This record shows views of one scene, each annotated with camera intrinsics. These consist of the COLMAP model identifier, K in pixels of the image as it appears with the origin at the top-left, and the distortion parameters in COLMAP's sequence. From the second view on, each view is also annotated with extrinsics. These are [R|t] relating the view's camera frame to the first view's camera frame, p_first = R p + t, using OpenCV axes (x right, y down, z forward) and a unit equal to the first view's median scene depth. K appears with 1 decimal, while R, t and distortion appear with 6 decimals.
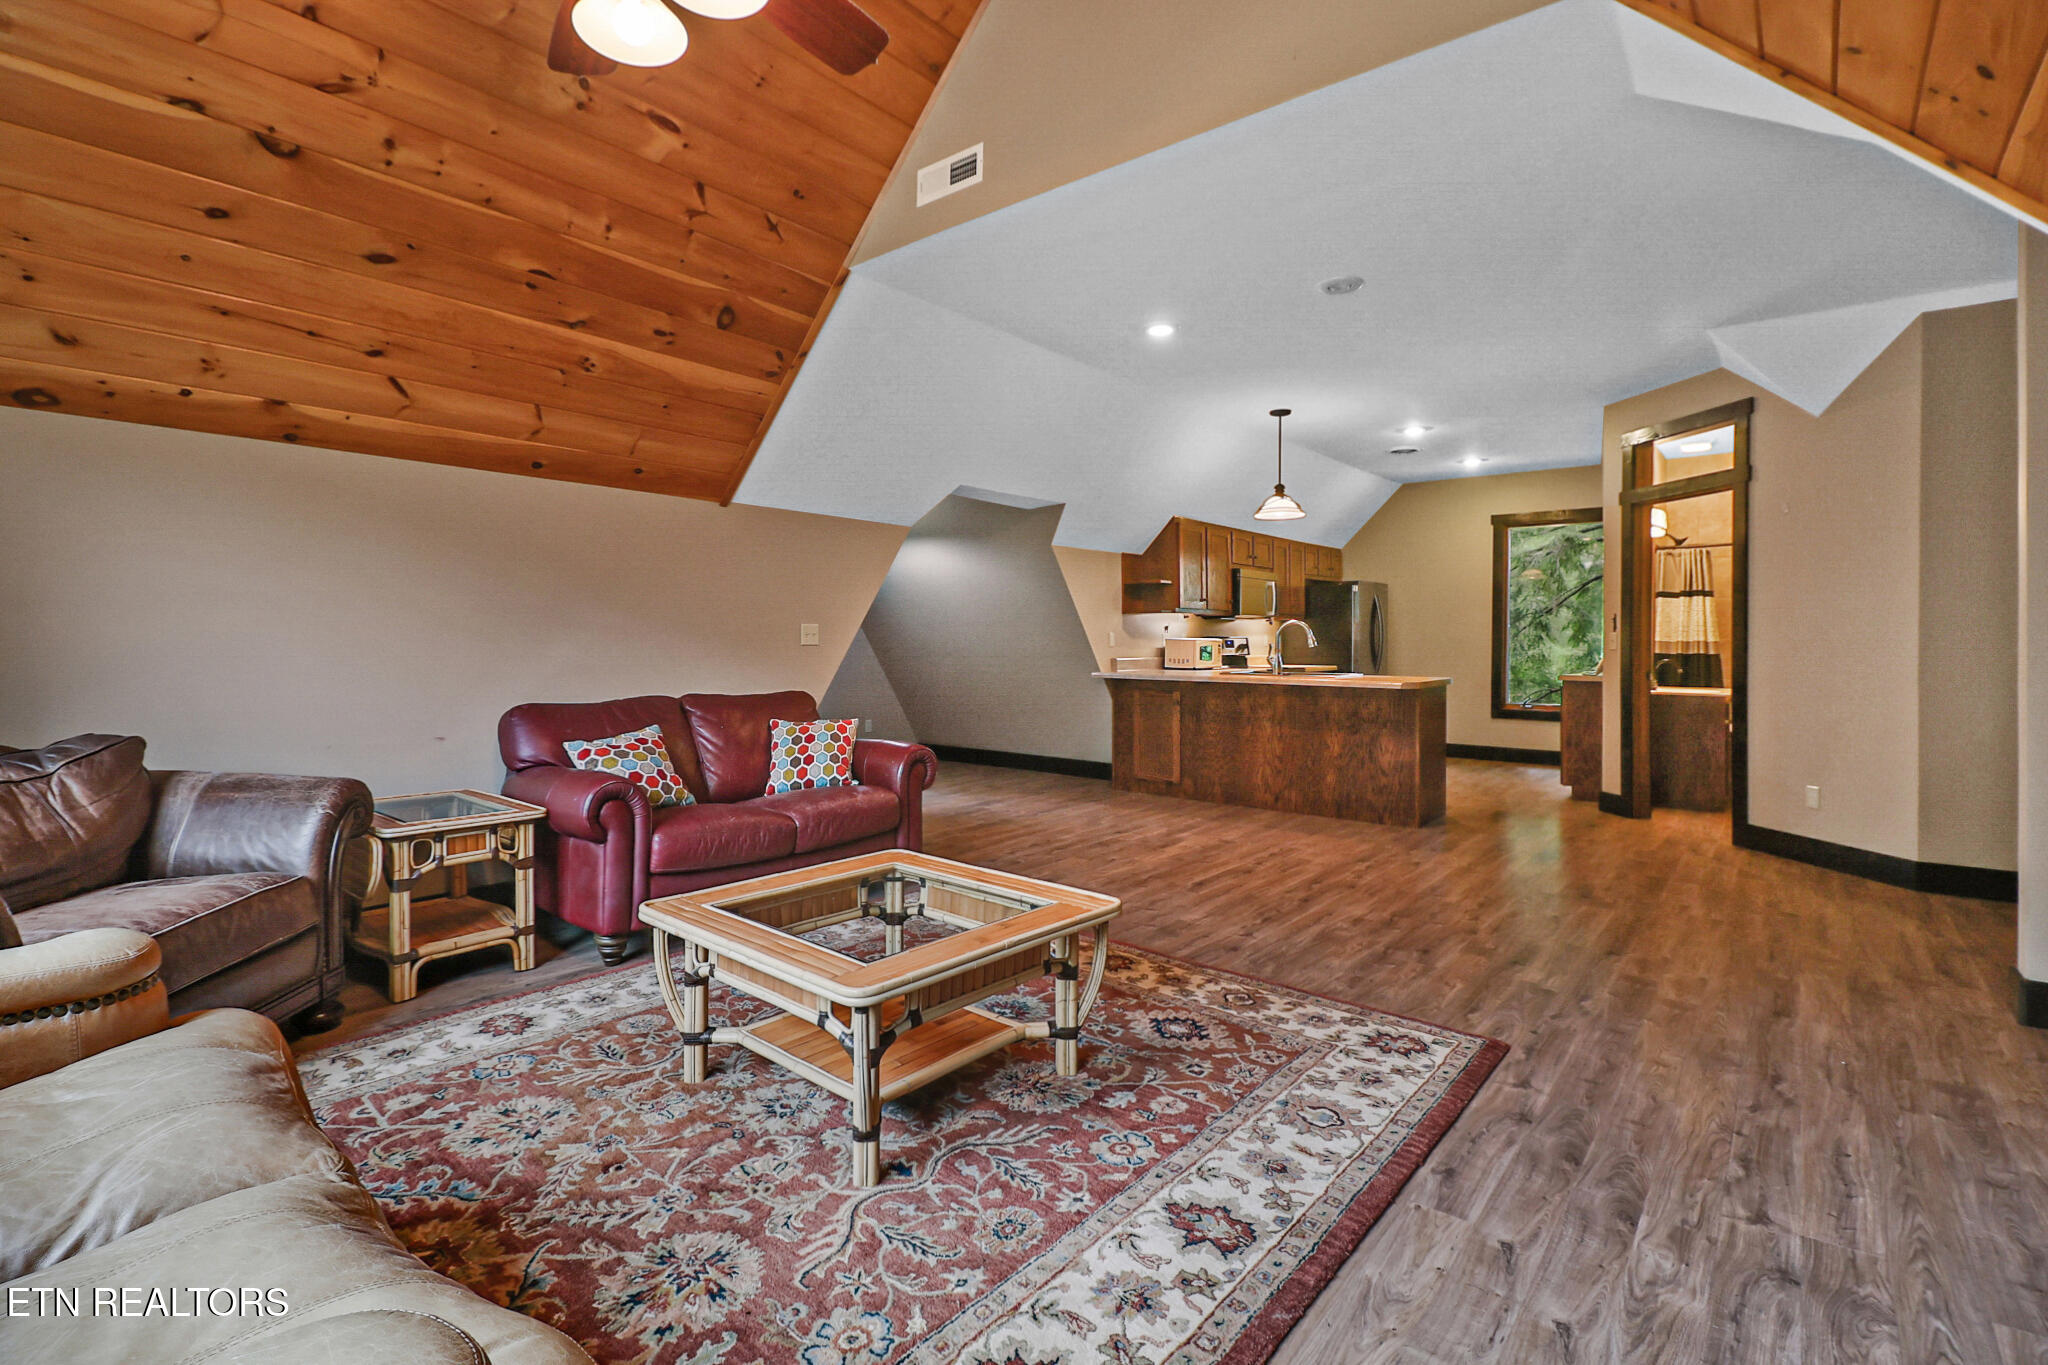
lens RADIAL K [[946.3, 0, 984.8], [0, 946.3, 645.8], [0, 0, 1]] dist [-0.014081, -0.001385]
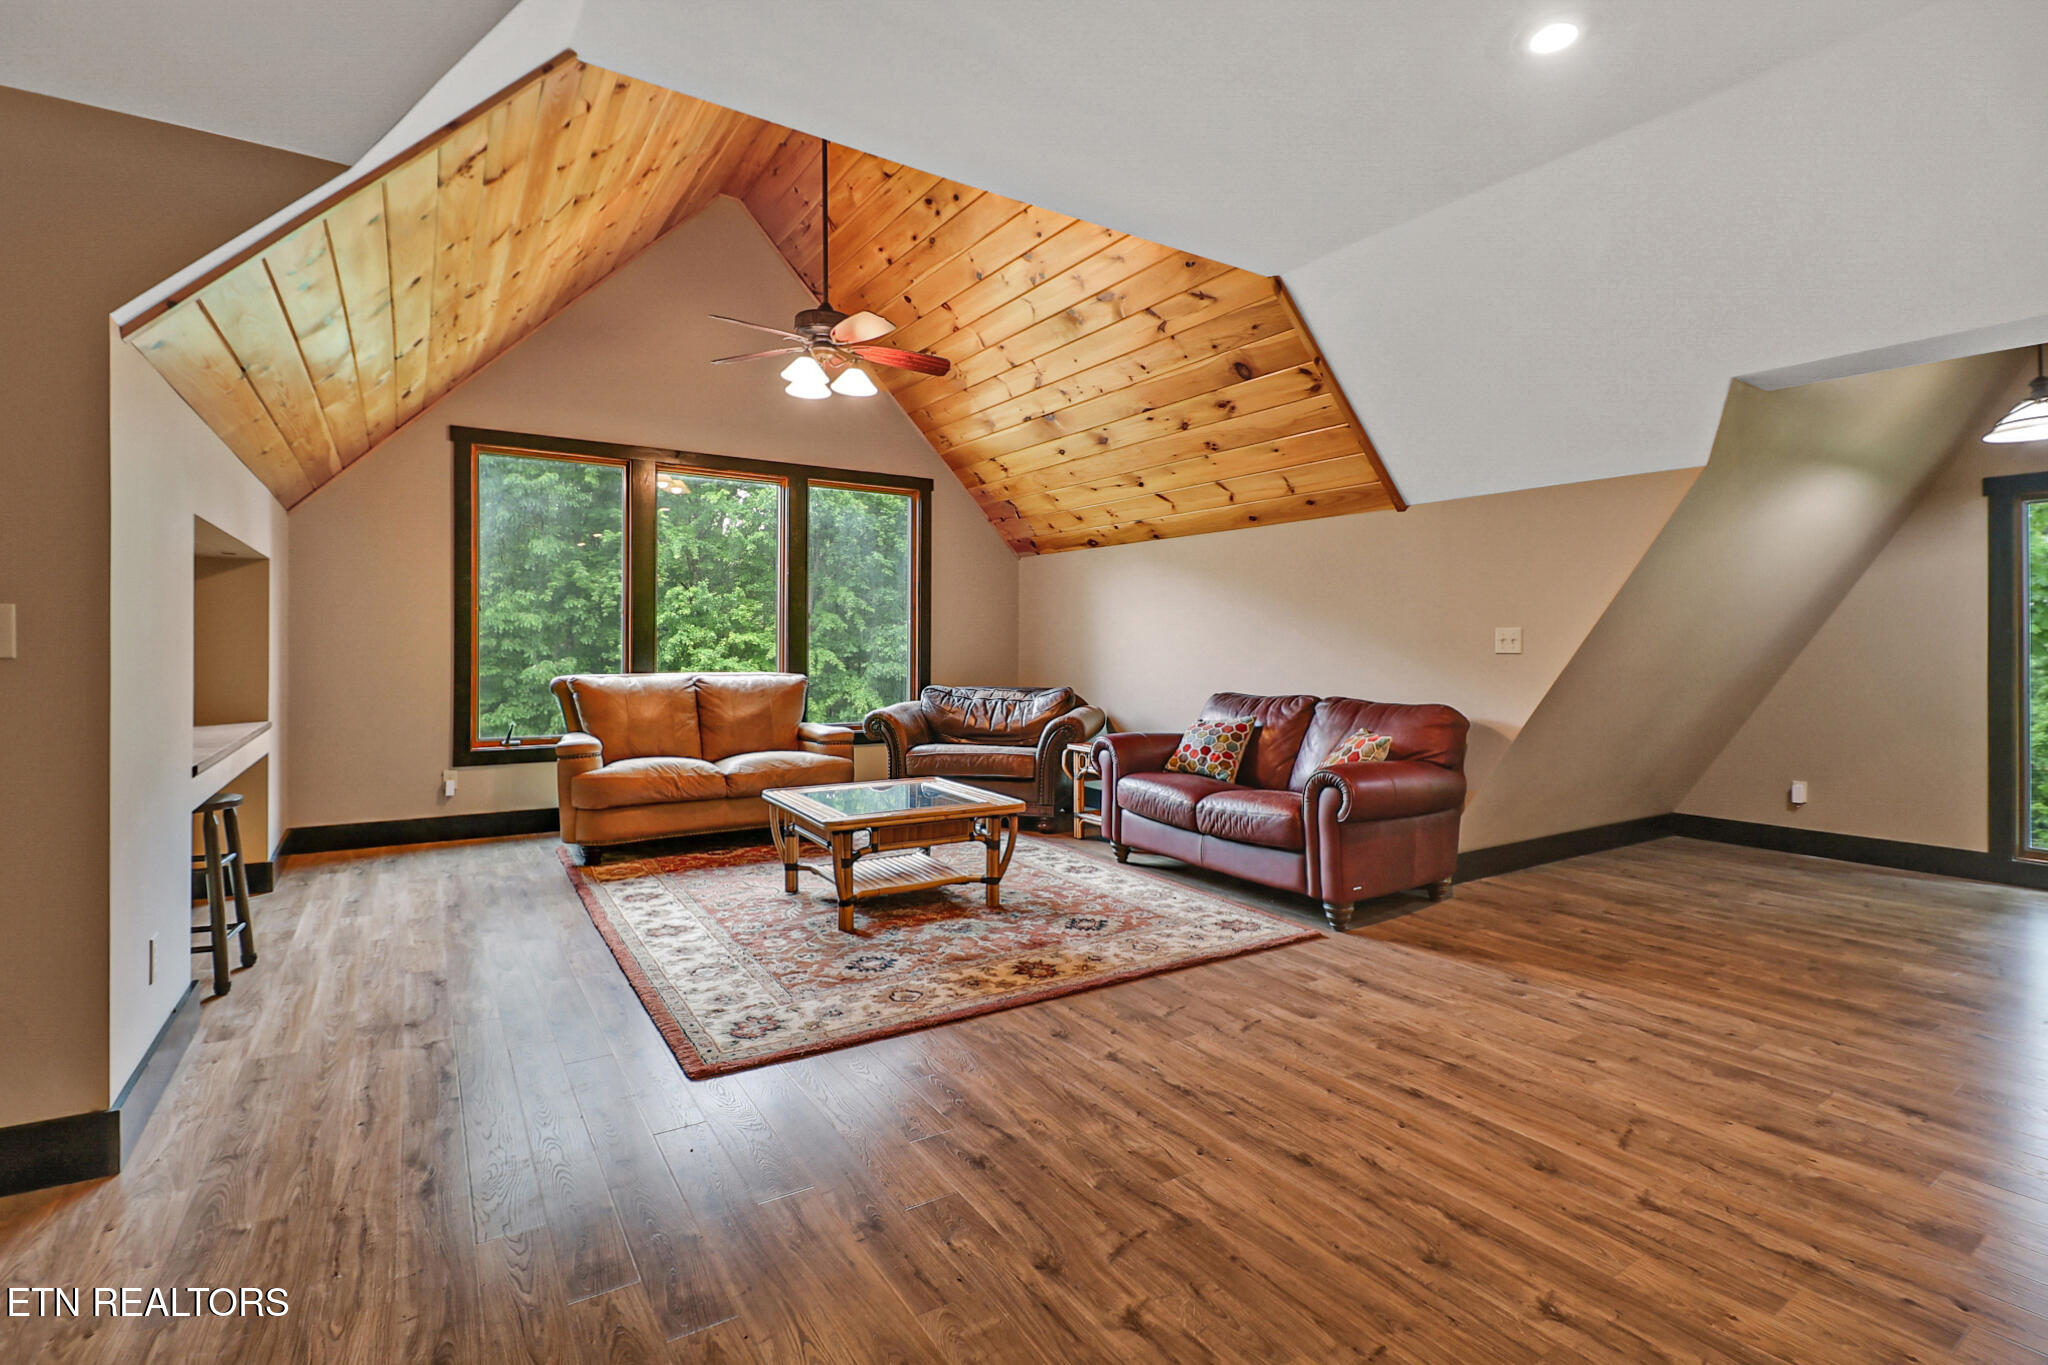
lens RADIAL K [[946.3, 0, 1026.3], [0, 946.3, 647.5], [0, 0, 1]] dist [-0.014081, -0.001385]
pose [[-0.276539, -0.005308, -0.960988, 1.341013], [-0.009318, 0.999953, -0.002841, 0.001259], [0.960958, 0.008168, -0.276575, 1.550097]]
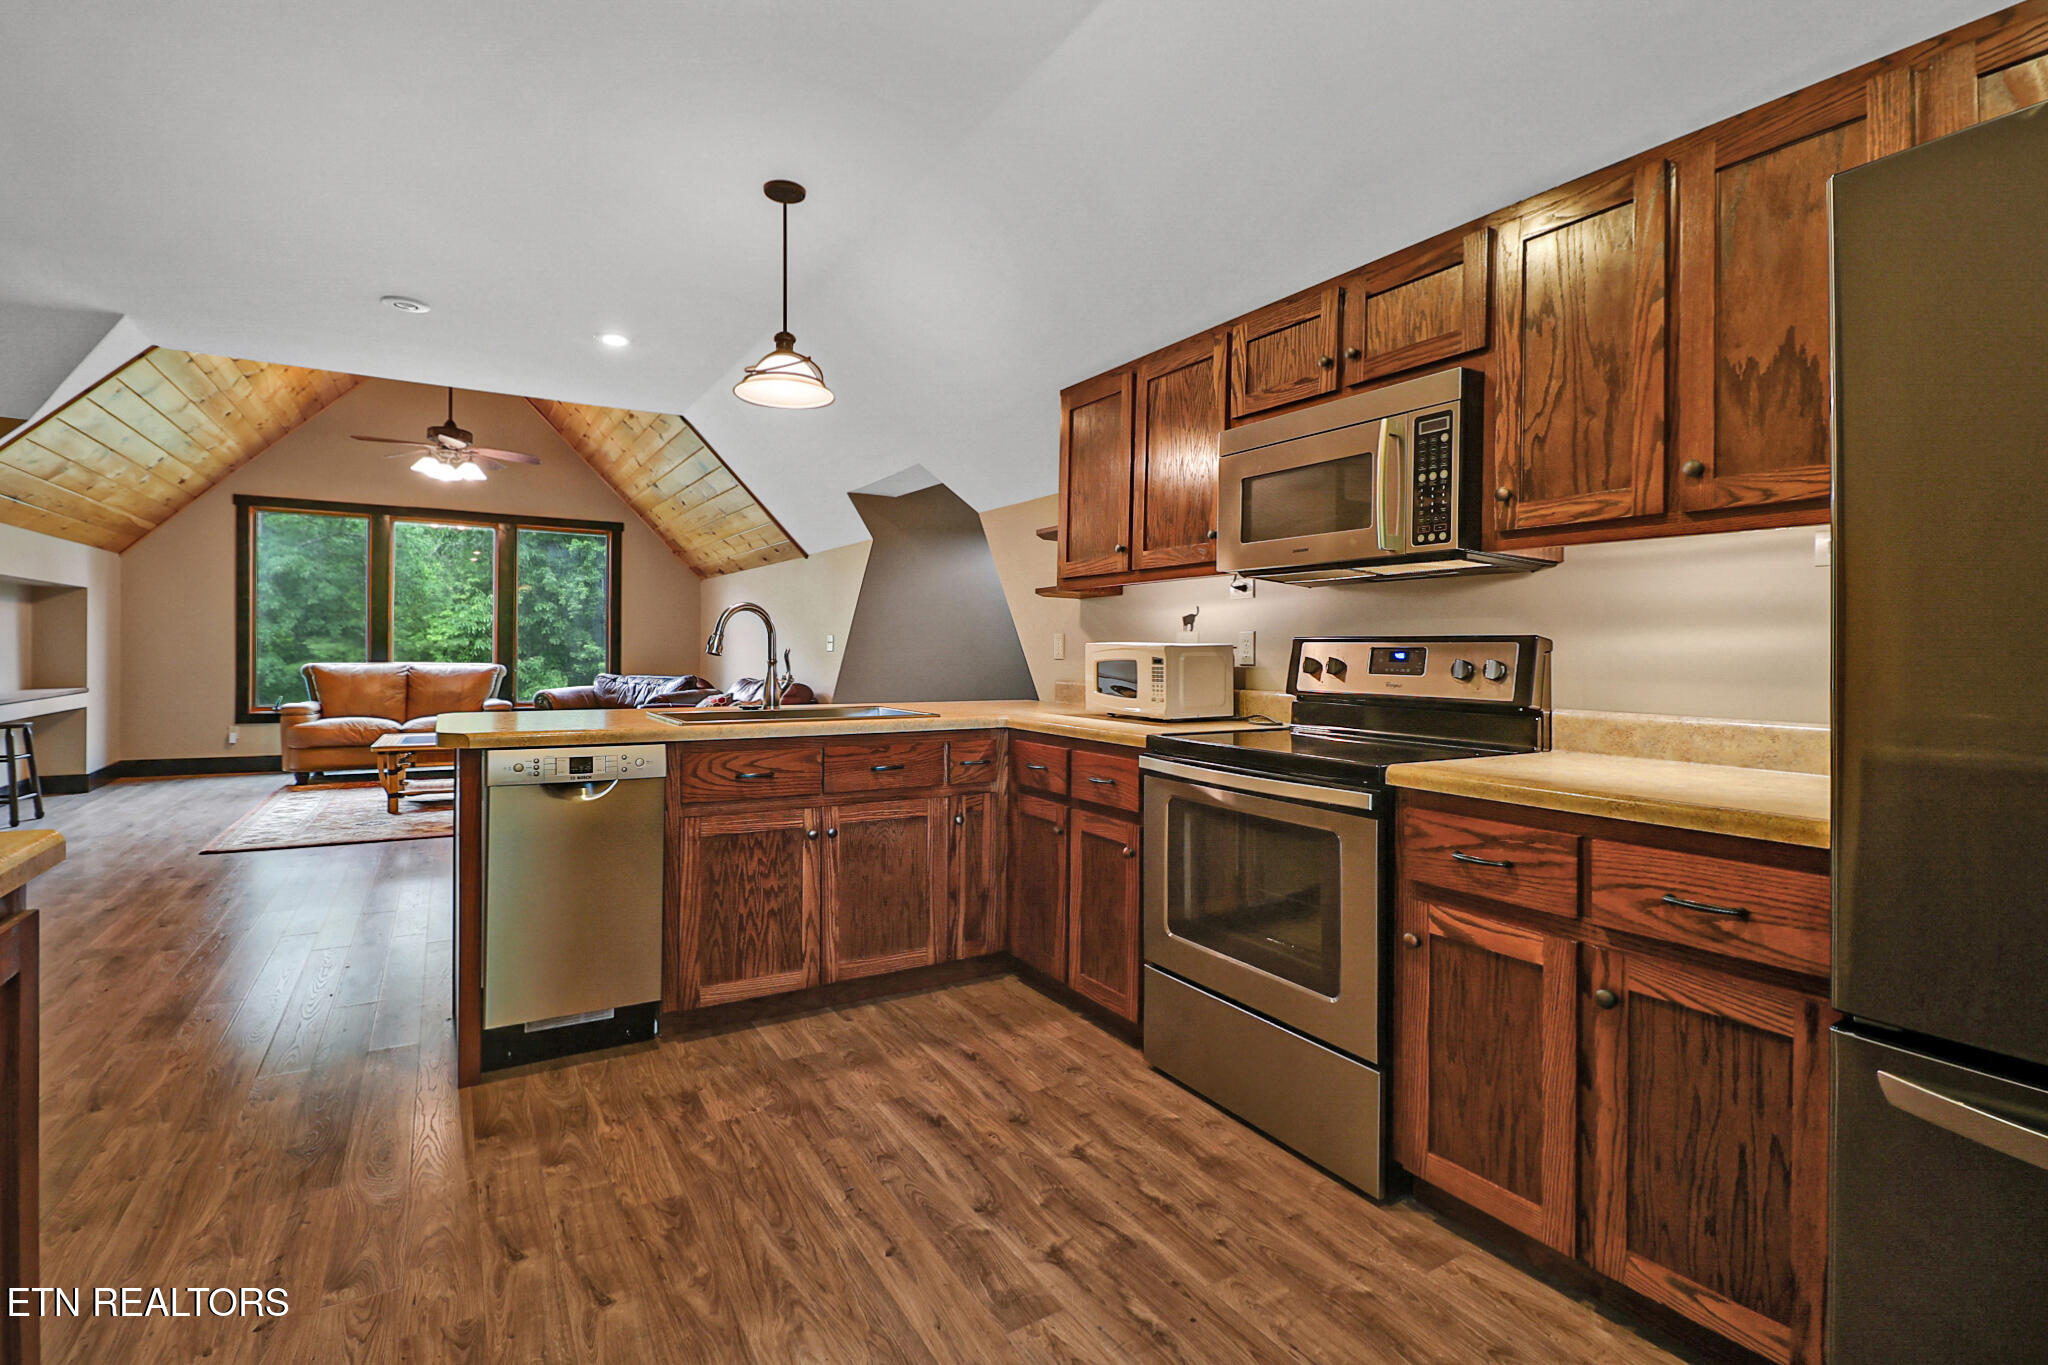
lens RADIAL K [[946.3, 0, 1021.8], [0, 946.3, 662.7], [0, 0, 1]] dist [-0.014081, -0.001385]
pose [[-0.299100, 0.003147, -0.954217, 1.859103], [-0.017780, 0.999803, 0.008870, -0.003800], [0.954056, 0.019619, -0.298985, 3.152988]]
